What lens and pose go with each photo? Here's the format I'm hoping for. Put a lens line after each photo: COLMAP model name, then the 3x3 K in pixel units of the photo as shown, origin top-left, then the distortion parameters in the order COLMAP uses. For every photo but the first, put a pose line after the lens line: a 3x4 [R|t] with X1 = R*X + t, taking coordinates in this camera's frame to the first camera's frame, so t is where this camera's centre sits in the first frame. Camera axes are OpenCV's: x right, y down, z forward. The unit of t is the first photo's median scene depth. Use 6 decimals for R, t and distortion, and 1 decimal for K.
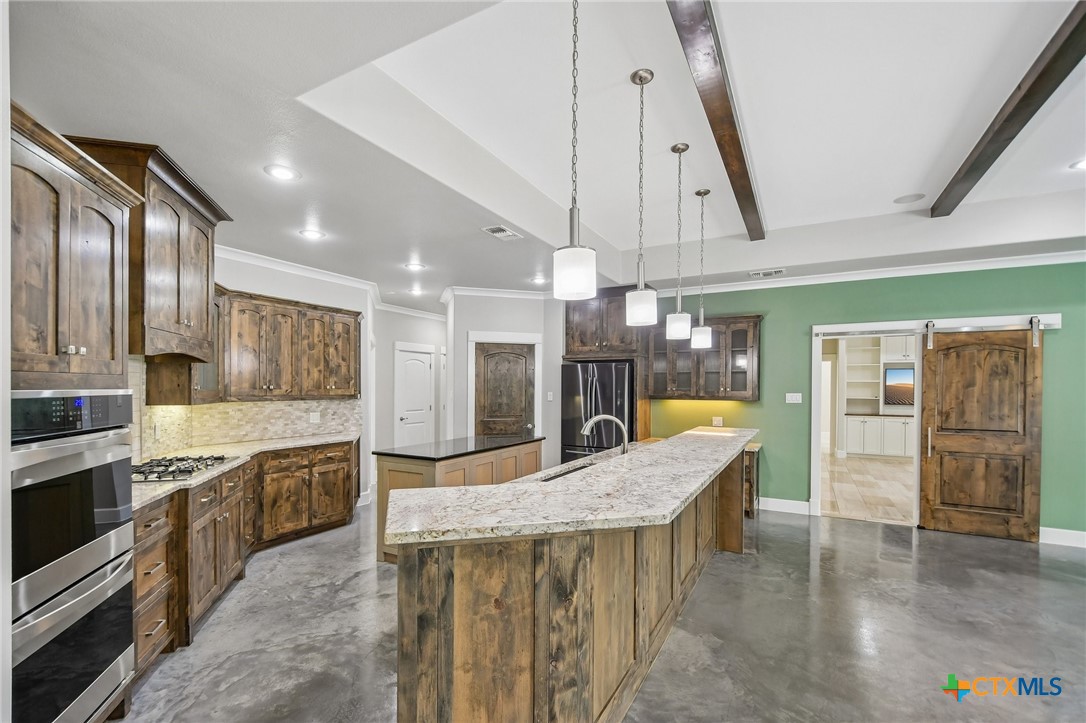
lens RADIAL K [[482.3, 0, 531.3], [0, 482.3, 391.4], [0, 0, 1]] dist [0.014264, -0.007379]
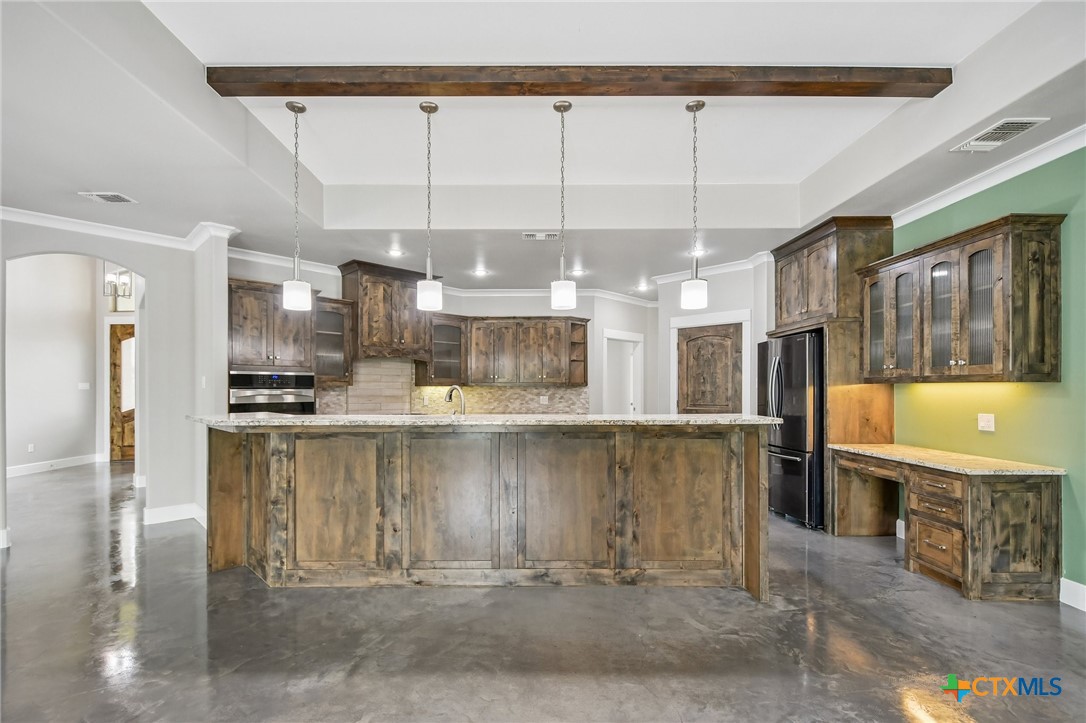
lens RADIAL K [[479.6, 0, 526.0], [0, 479.6, 391.7], [0, 0, 1]] dist [0.013824, -0.015853]
pose [[0.485662, -0.001541, -0.874145, 0.748948], [-0.005939, 0.999970, -0.005063, 0.041259], [0.874126, 0.007651, 0.485638, 0.336624]]
